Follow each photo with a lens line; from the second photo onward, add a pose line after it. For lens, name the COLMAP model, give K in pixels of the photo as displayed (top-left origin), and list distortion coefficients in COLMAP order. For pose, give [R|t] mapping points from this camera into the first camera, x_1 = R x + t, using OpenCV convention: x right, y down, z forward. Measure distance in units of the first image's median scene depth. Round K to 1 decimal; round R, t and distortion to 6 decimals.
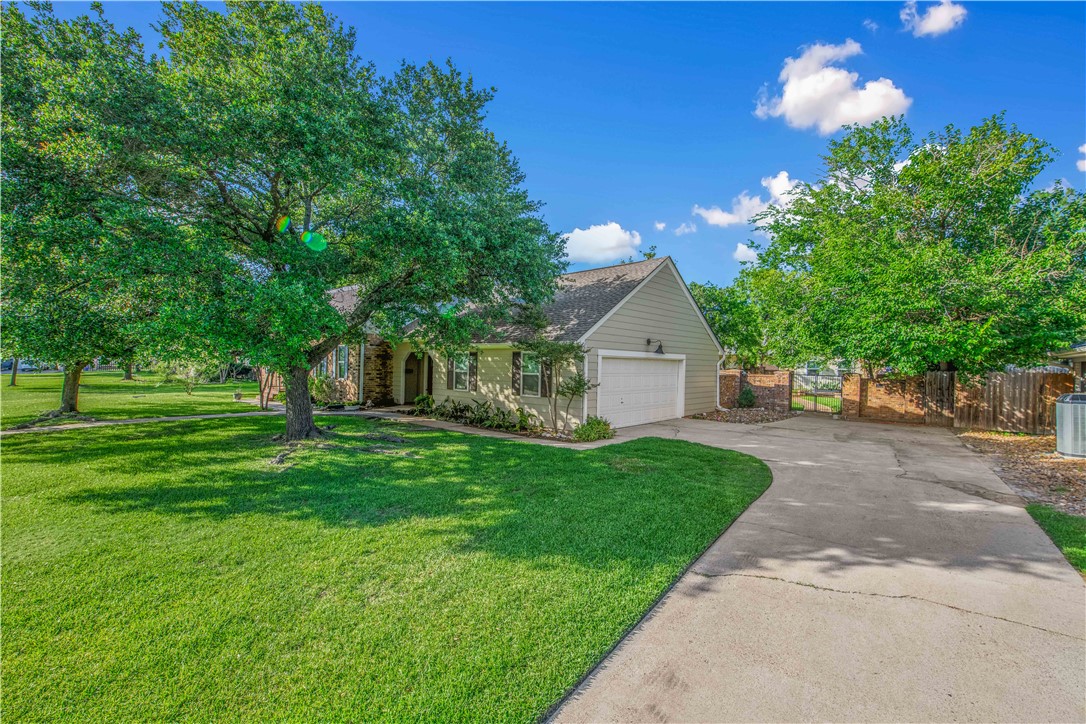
lens RADIAL K [[474.8, 0, 545.6], [0, 474.8, 358.4], [0, 0, 1]] dist [0.004920, -0.000073]
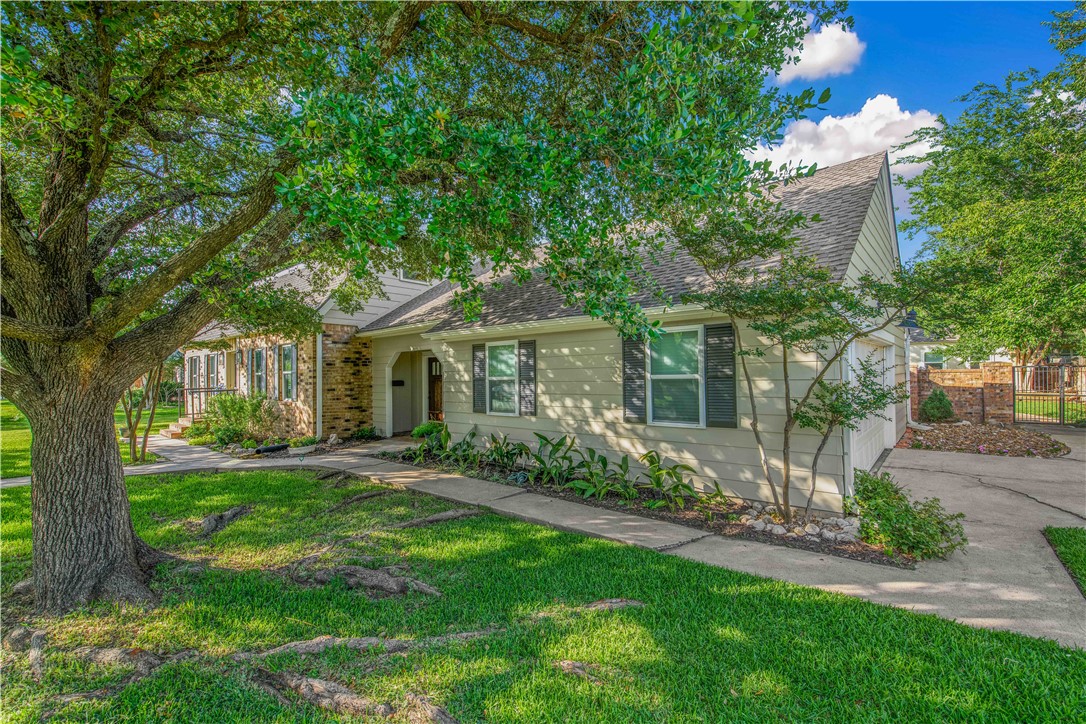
lens RADIAL K [[474.8, 0, 538.2], [0, 474.8, 363.6], [0, 0, 1]] dist [0.004920, -0.000073]
pose [[0.999090, -0.034320, 0.025339, -0.149072], [0.034614, 0.999337, -0.011261, 0.018671], [-0.024936, 0.012127, 0.999615, 0.467295]]
